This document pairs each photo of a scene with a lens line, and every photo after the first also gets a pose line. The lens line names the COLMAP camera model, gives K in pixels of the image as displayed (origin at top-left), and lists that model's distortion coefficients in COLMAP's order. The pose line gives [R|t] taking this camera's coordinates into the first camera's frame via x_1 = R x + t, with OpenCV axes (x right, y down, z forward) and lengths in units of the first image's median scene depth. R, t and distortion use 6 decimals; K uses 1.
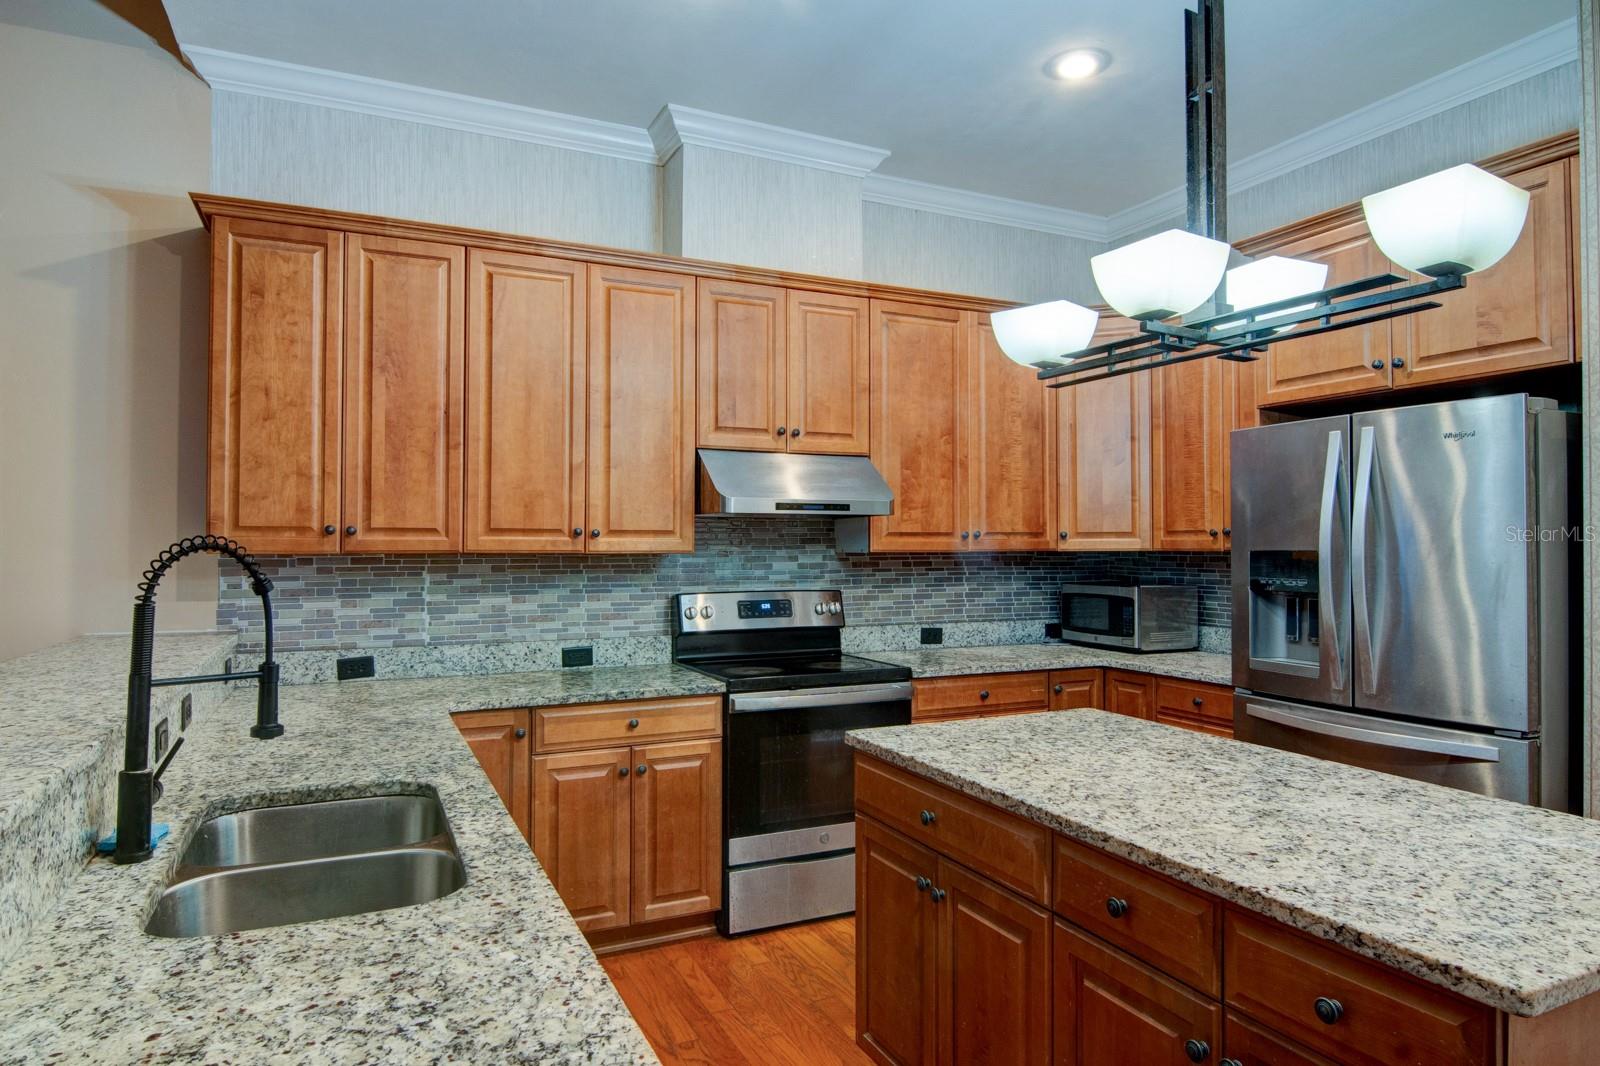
lens RADIAL K [[947.5, 0, 794.8], [0, 947.5, 530.6], [0, 0, 1]] dist [0.004476, -0.018471]
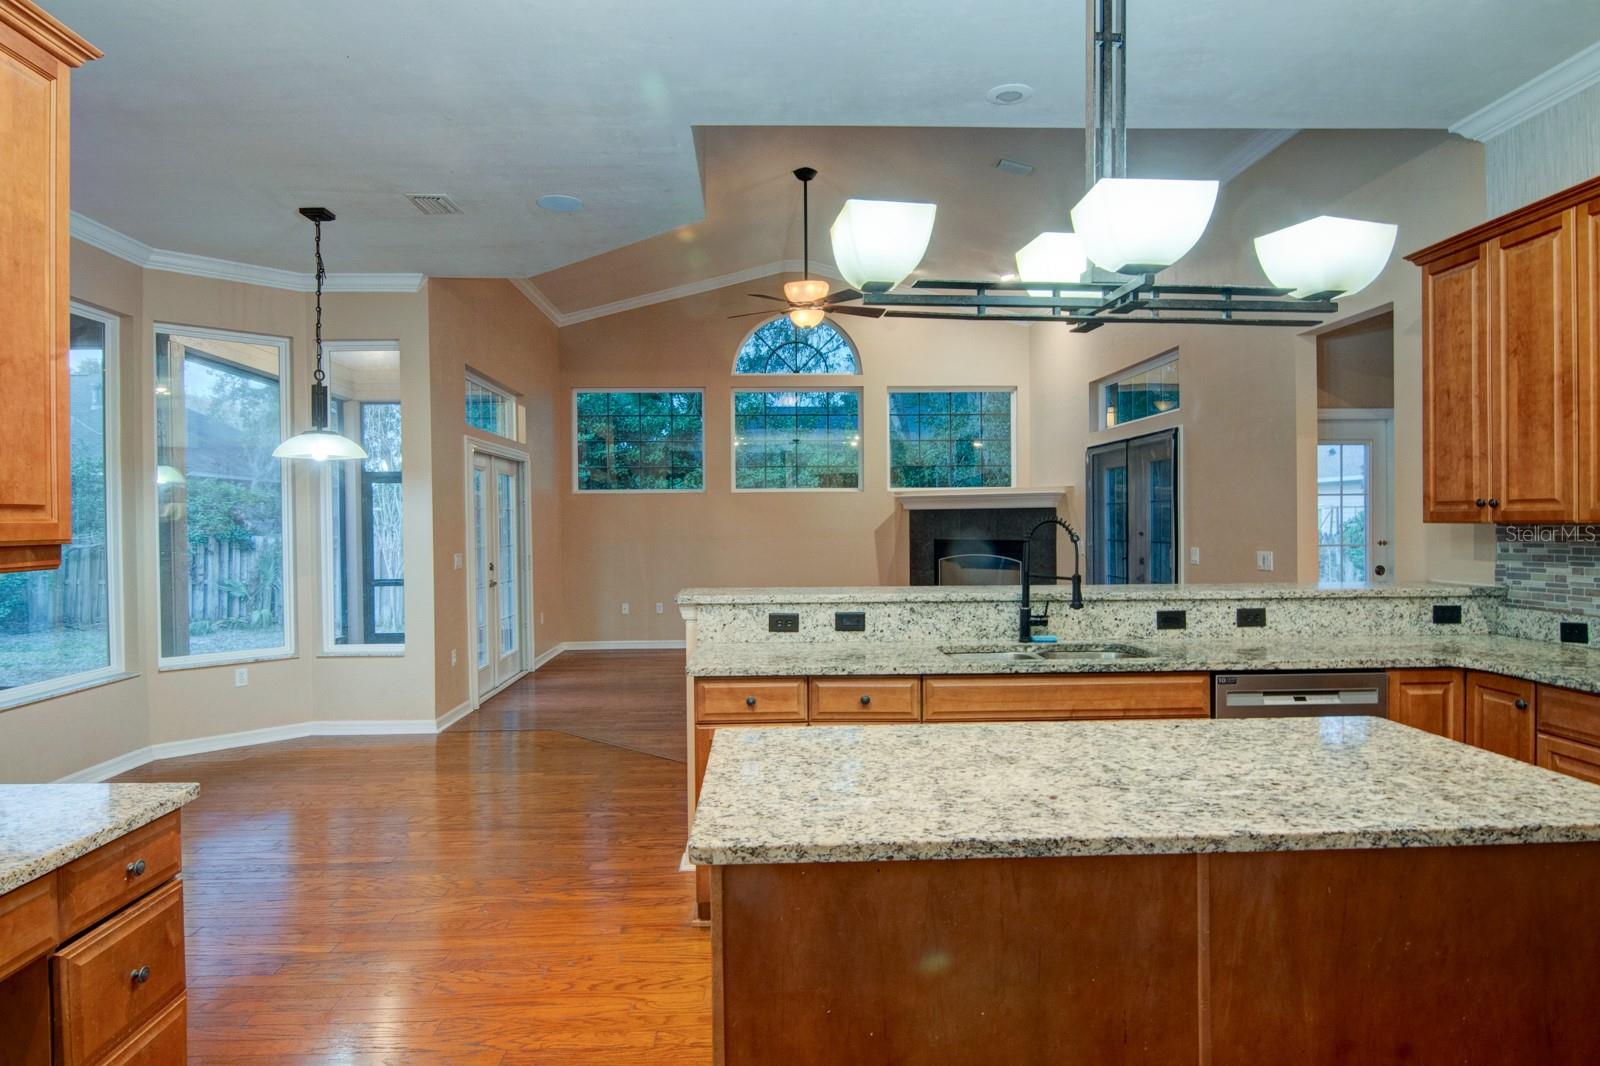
lens RADIAL K [[947.5, 0, 796.5], [0, 947.5, 530.0], [0, 0, 1]] dist [0.004476, -0.018471]
pose [[-0.388273, 0.009675, -0.921494, 0.838898], [0.023470, 0.999724, 0.000607, 0.011312], [0.921246, -0.021392, -0.388393, 0.627012]]
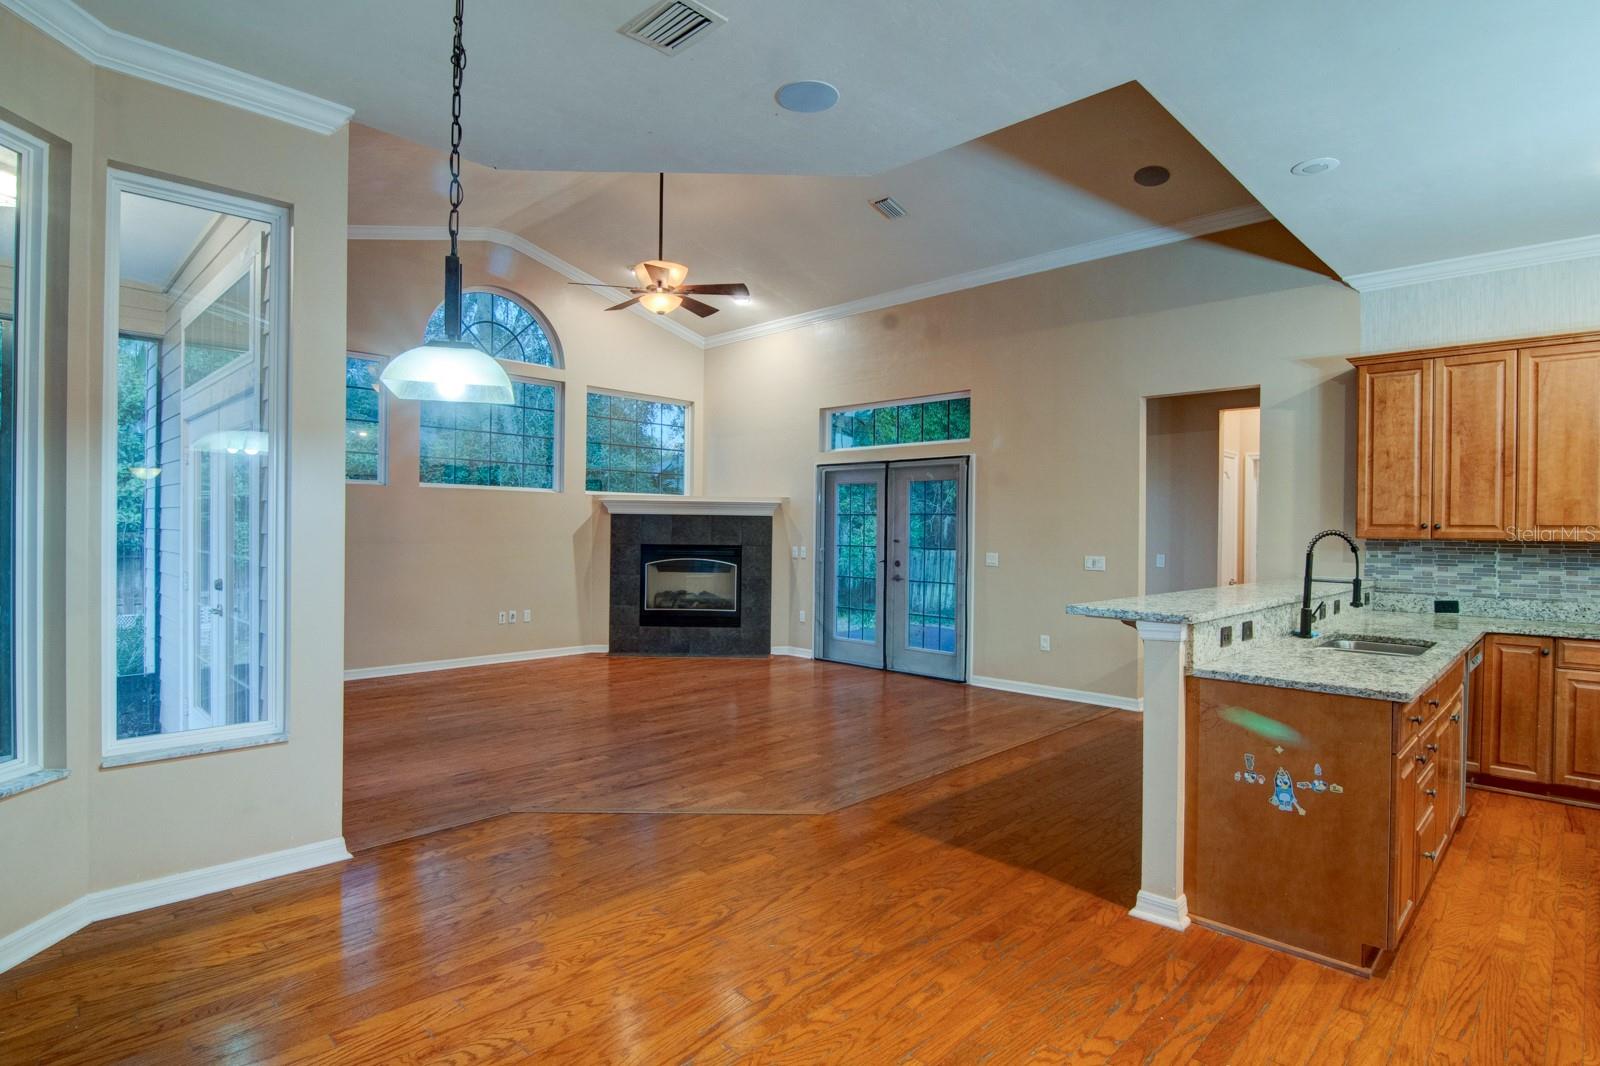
lens RADIAL K [[817.4, 0, 794.5], [0, 817.4, 530.9], [0, 0, 1]] dist [-0.012376, -0.006433]
pose [[0.346293, 0.006491, -0.938104, 0.504340], [0.004152, 0.999956, 0.008451, -0.009075], [0.938117, -0.006822, 0.346251, -0.616598]]
